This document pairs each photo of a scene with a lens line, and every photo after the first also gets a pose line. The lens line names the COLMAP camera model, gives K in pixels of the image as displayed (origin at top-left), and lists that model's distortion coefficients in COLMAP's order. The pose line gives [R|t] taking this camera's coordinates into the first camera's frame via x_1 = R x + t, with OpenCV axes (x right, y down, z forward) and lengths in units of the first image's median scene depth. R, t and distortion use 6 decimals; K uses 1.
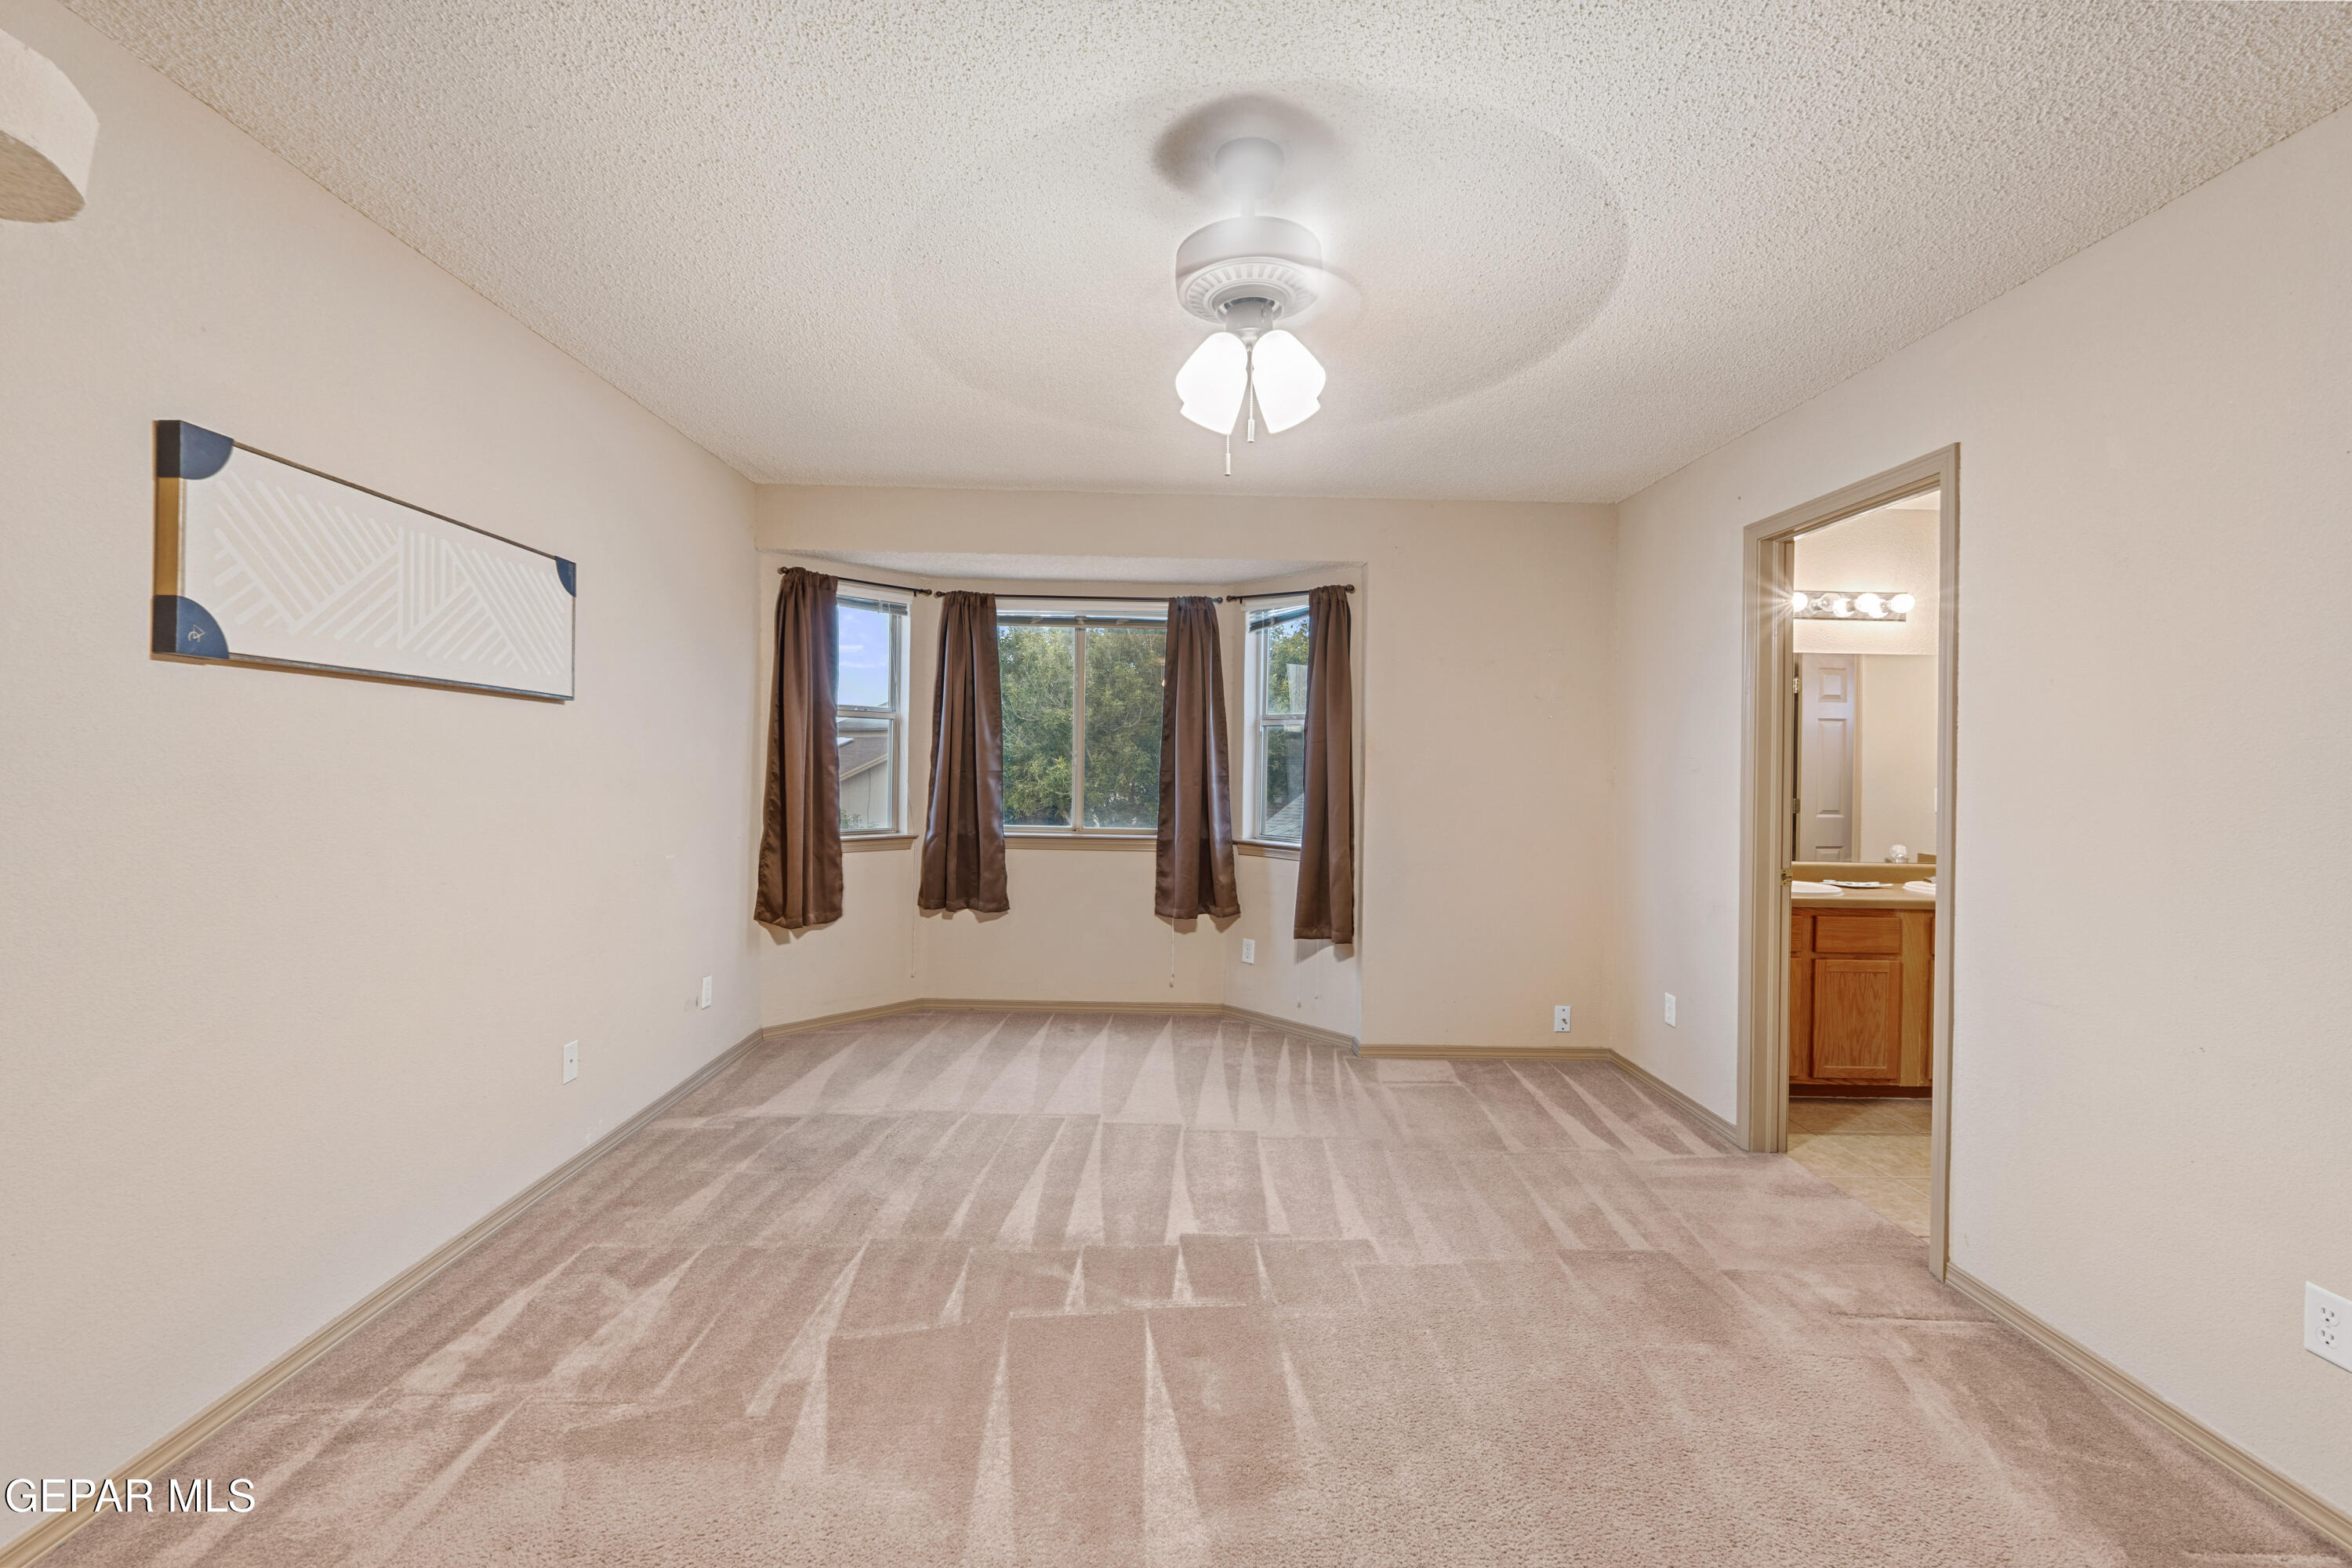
lens RADIAL K [[1007.1, 0, 1155.8], [0, 1007.1, 768.9], [0, 0, 1]] dist [-0.010162, 0.001864]
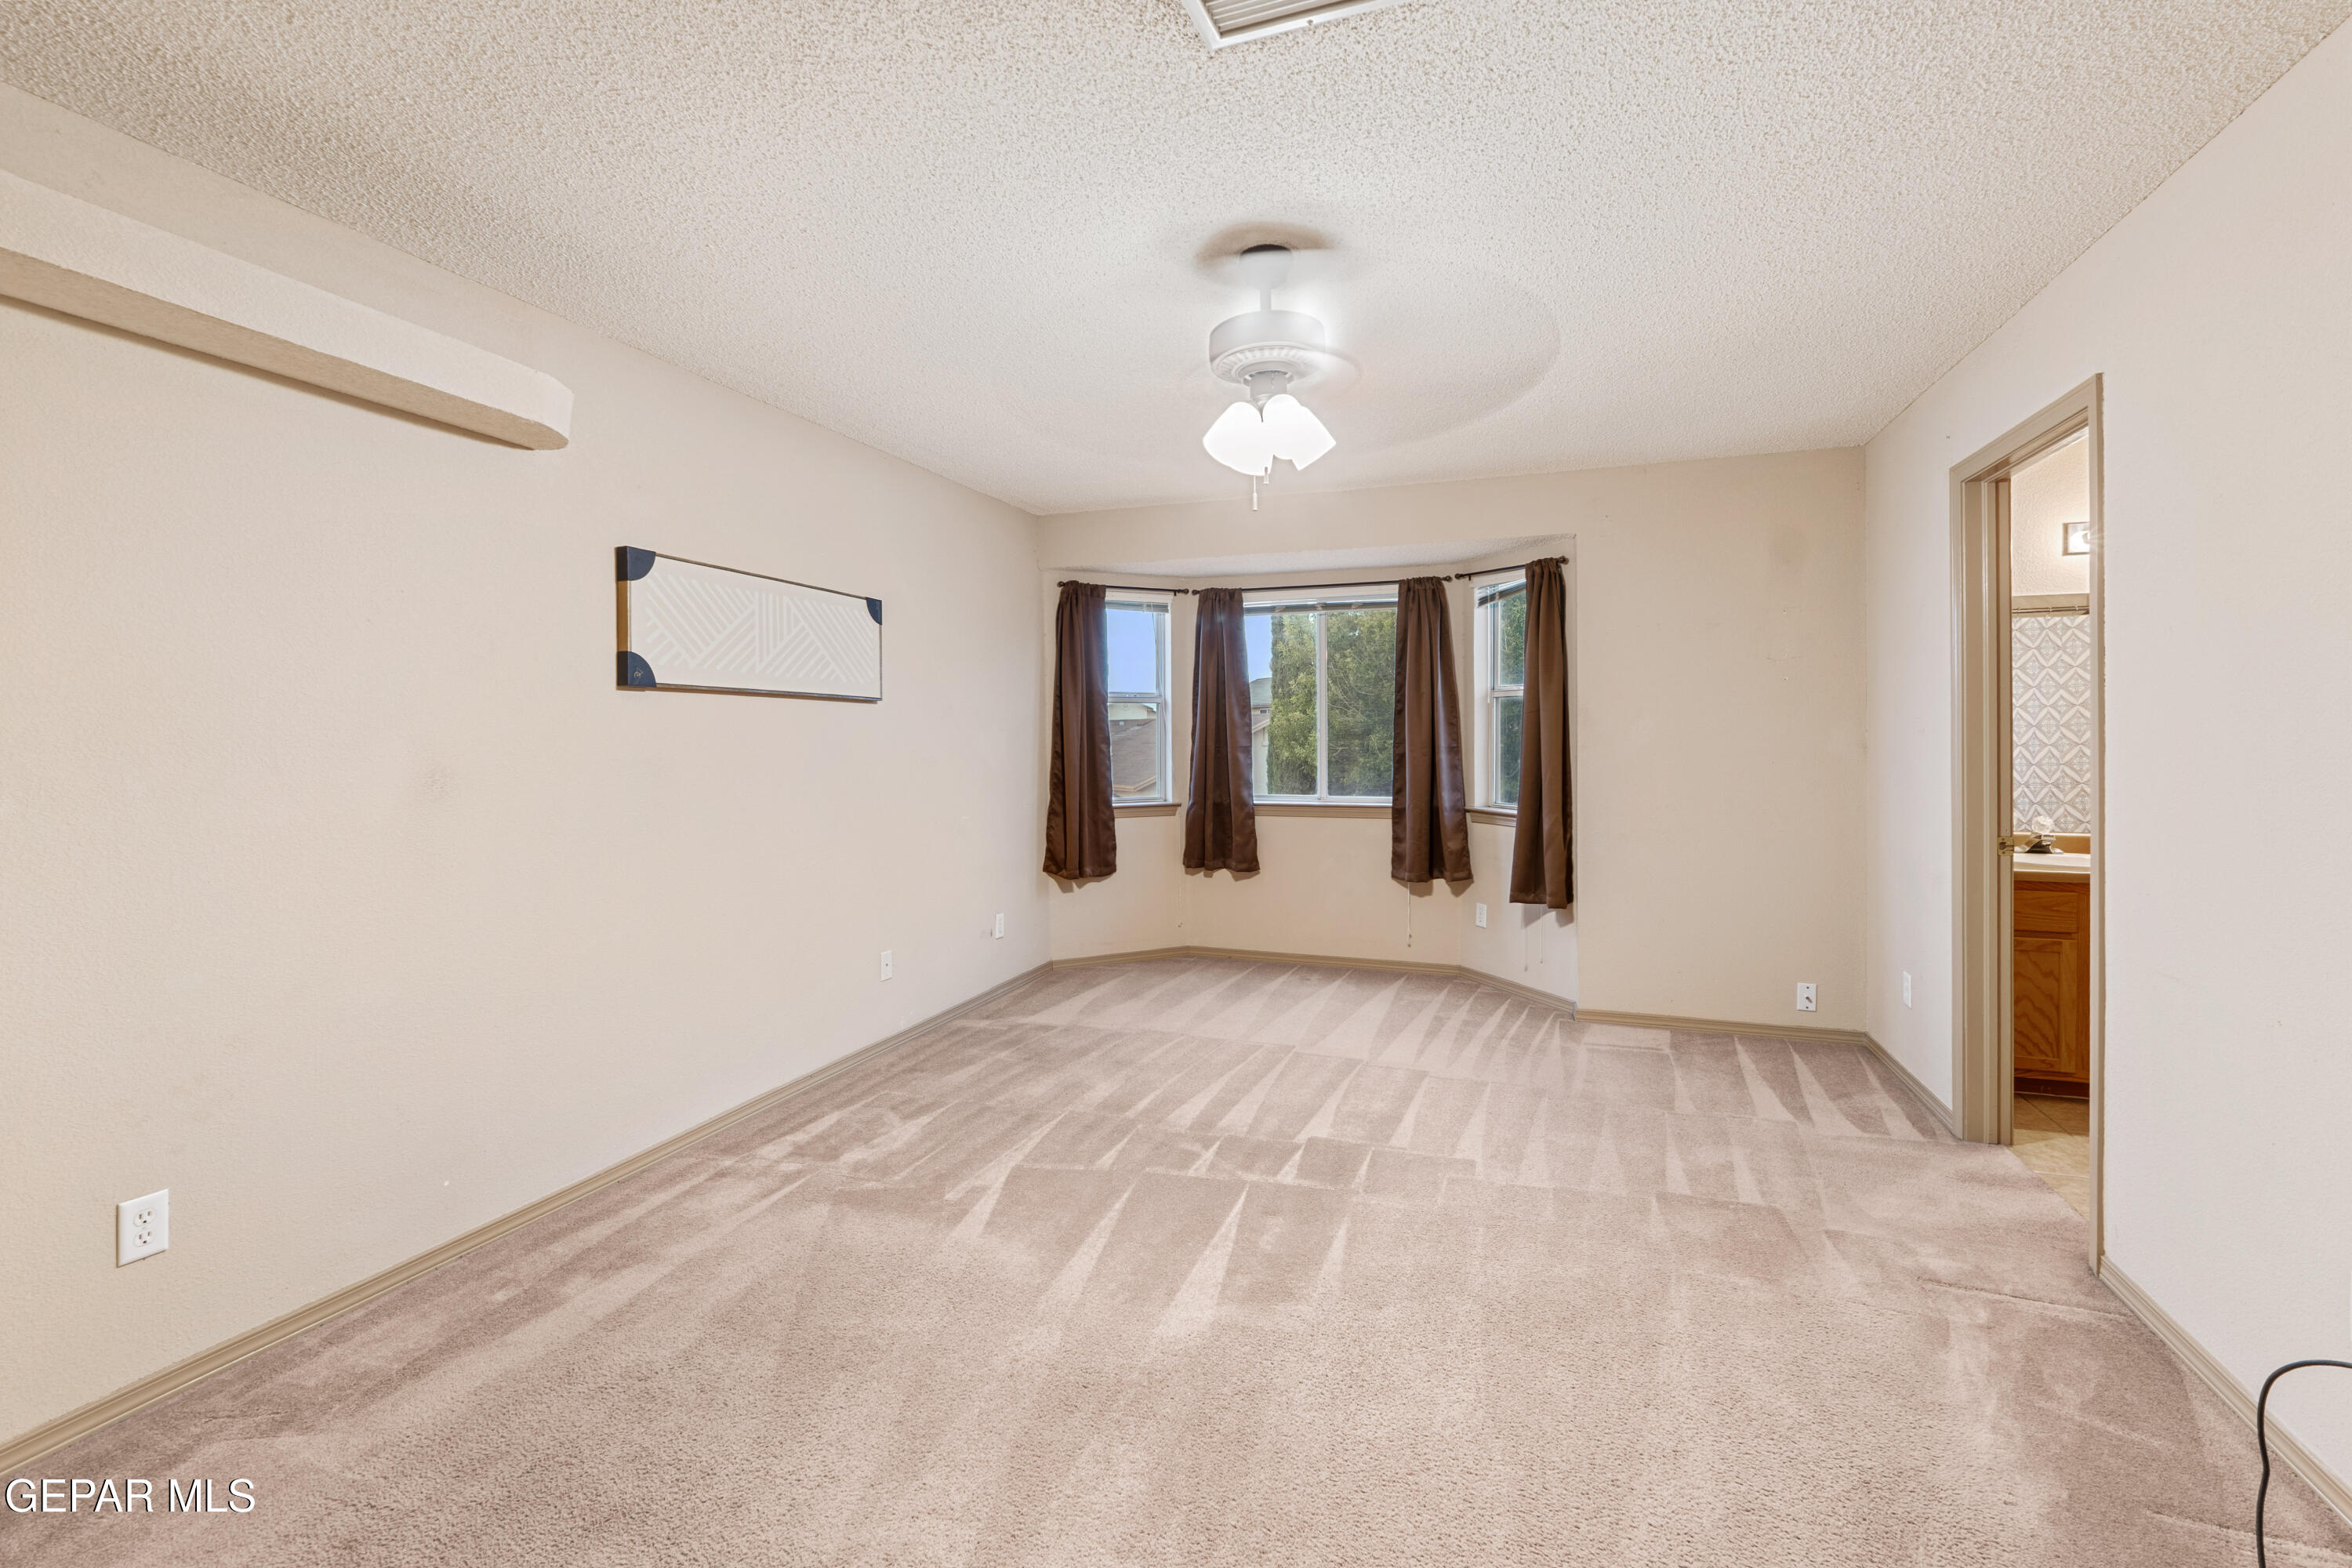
lens RADIAL K [[1007.1, 0, 1154.6], [0, 1007.1, 747.2], [0, 0, 1]] dist [-0.010162, 0.001864]
pose [[0.934246, -0.018166, -0.356167, 0.224684], [0.019311, 0.999813, -0.000343, 0.002609], [0.356106, -0.006558, 0.934422, -0.131395]]
